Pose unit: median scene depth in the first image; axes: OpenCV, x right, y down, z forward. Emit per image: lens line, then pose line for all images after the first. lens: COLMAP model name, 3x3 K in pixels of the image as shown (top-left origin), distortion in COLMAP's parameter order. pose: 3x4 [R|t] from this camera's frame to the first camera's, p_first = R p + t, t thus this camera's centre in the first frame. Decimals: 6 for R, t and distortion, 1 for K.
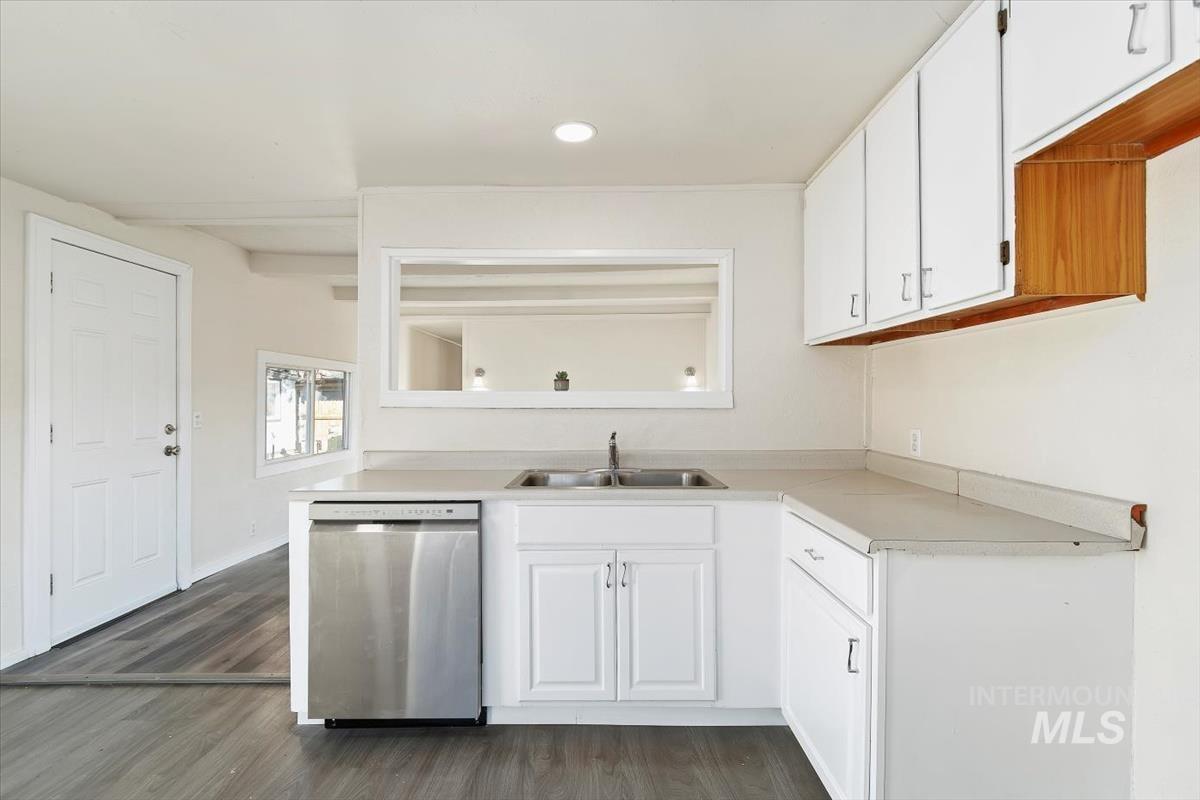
lens RADIAL K [[535.3, 0, 597.1], [0, 535.3, 399.3], [0, 0, 1]] dist [0.000784, -0.001255]
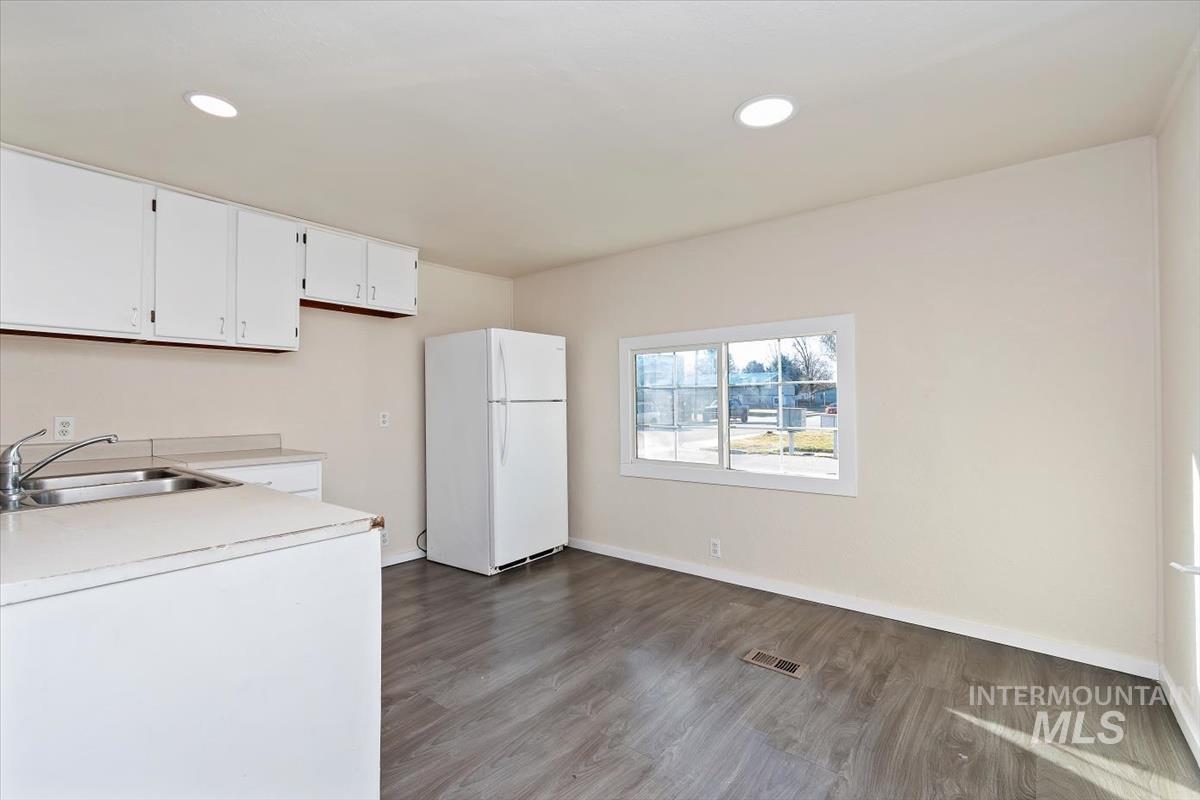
lens RADIAL K [[535.3, 0, 597.8], [0, 535.3, 403.5], [0, 0, 1]] dist [0.000784, -0.001255]
pose [[-0.786358, 0.004129, 0.617757, -0.969771], [0.004150, 0.999990, -0.001401, 0.030747], [-0.617757, 0.001462, -0.786368, 1.102260]]
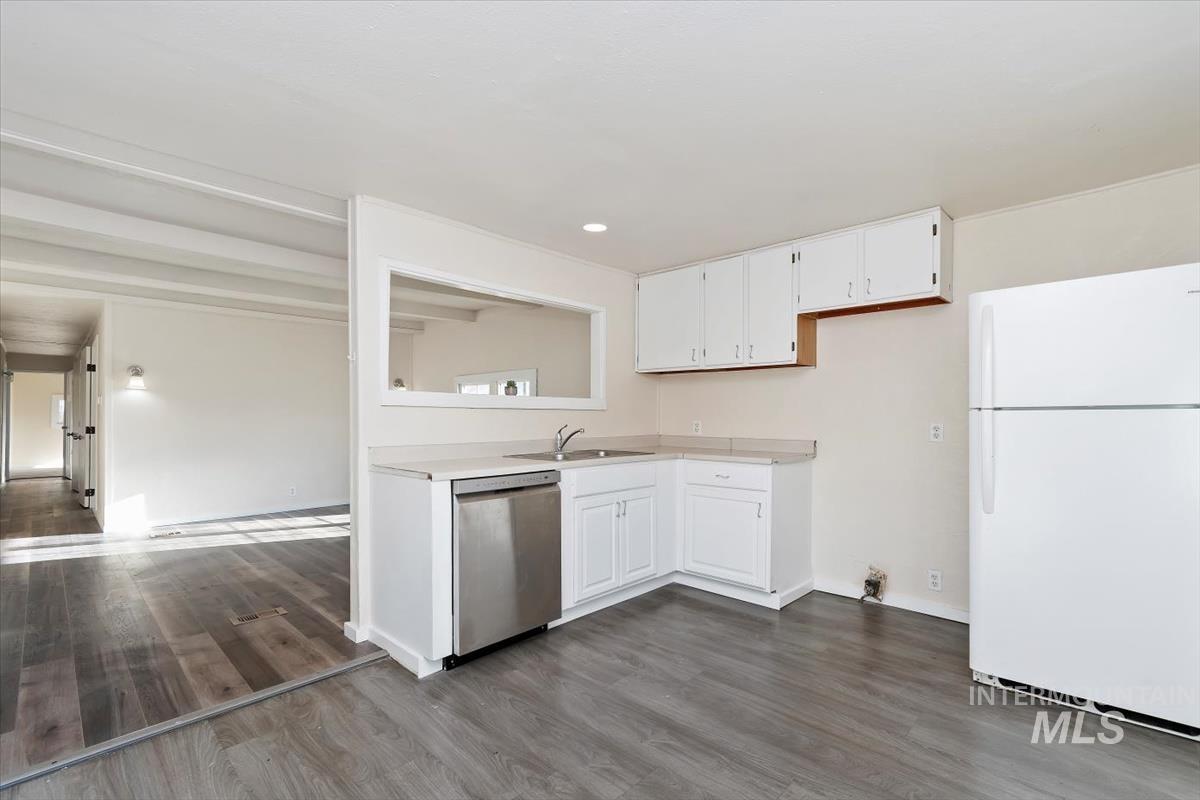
lens RADIAL K [[535.3, 0, 596.9], [0, 535.3, 419.7], [0, 0, 1]] dist [0.000784, -0.001255]
pose [[0.685990, -0.003244, 0.727604, -0.966569], [-0.003344, 0.999965, 0.007611, 0.035952], [-0.727604, -0.007654, 0.685955, -0.052070]]
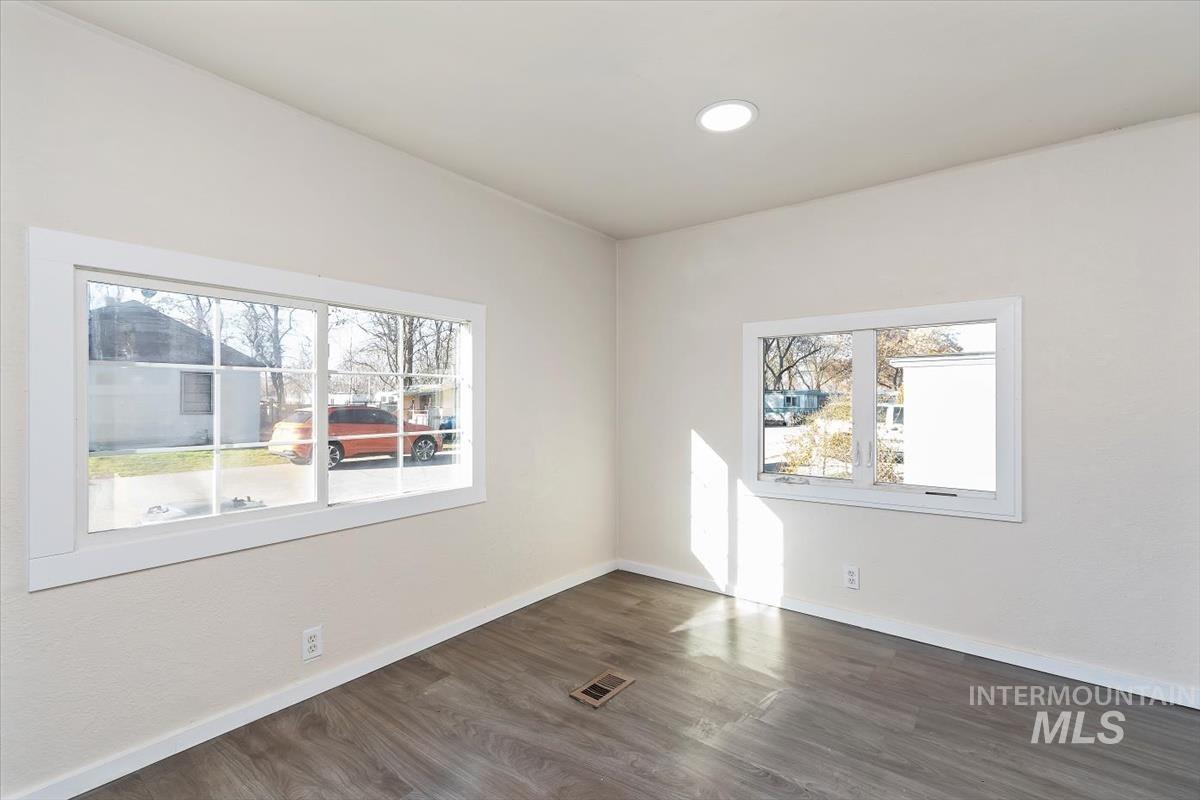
lens RADIAL K [[535.3, 0, 606.9], [0, 535.3, 412.5], [0, 0, 1]] dist [0.000784, -0.001255]
pose [[-0.594697, 0.019544, -0.803712, 0.096871], [0.001355, 0.999727, 0.023308, 0.030727], [0.803949, 0.012772, -0.594561, 0.649054]]
